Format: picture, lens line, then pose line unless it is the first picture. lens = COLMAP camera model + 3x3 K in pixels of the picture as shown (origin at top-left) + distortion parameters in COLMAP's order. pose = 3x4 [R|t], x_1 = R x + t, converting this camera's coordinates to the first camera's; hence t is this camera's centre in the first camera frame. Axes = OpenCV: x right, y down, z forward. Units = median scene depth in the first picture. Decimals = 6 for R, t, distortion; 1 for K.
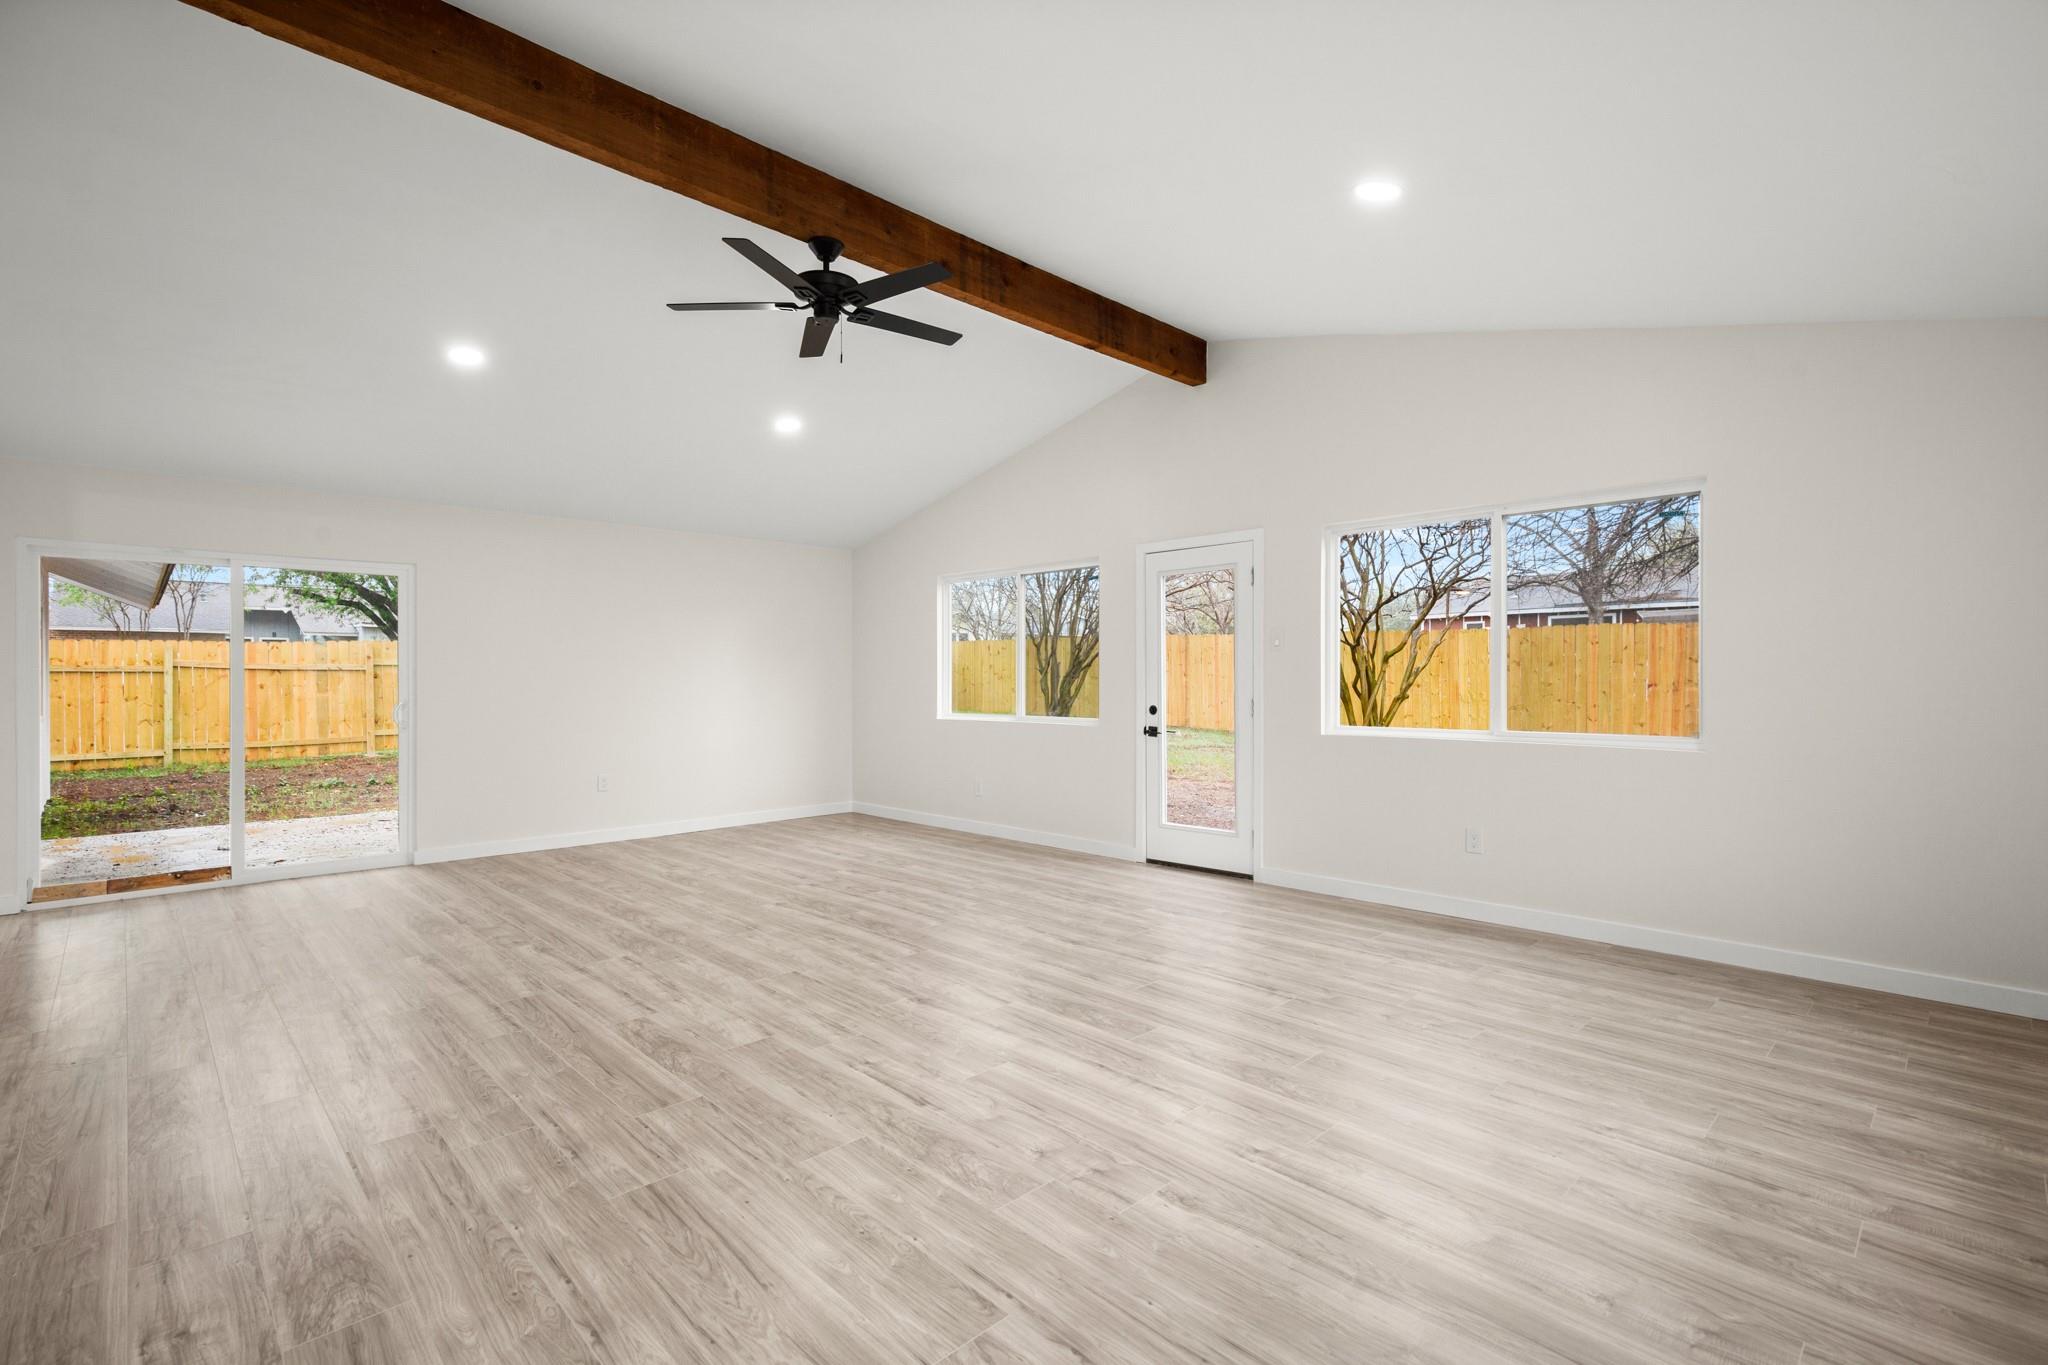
lens RADIAL K [[912.7, 0, 1024.0], [0, 912.7, 682.5], [0, 0, 1]] dist [-0.000454, 0.000174]
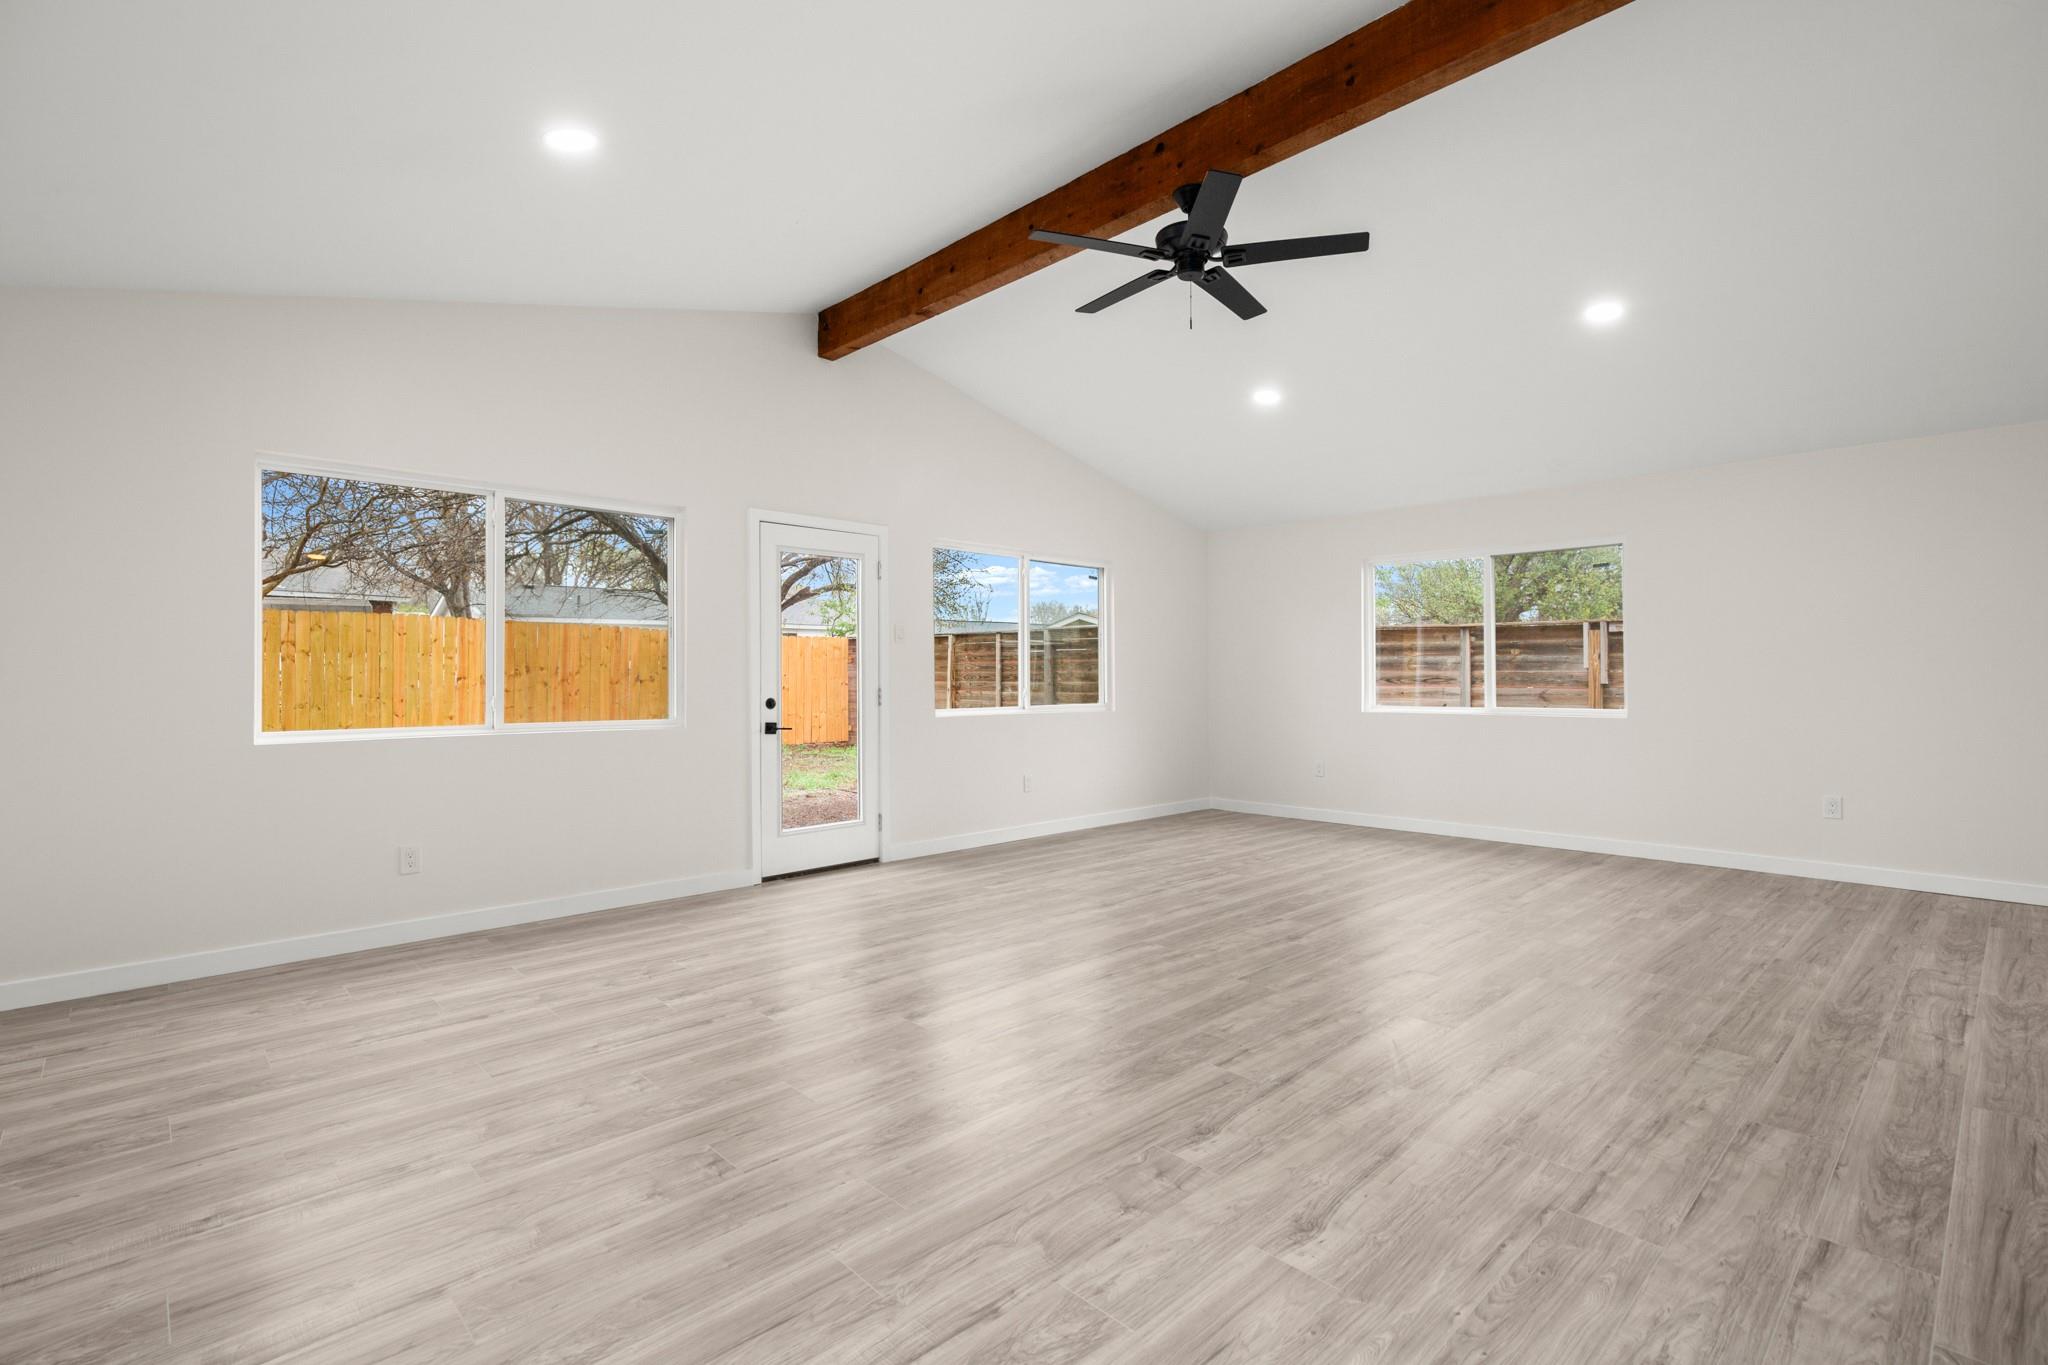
lens RADIAL K [[945.8, 0, 1024.0], [0, 945.8, 682.5], [0, 0, 1]] dist [0.003046, 0.000477]
pose [[0.017111, -0.002791, 0.999850, -1.179278], [-0.002032, 0.999994, 0.002826, 0.010319], [-0.999852, -0.002080, 0.017105, 1.159943]]
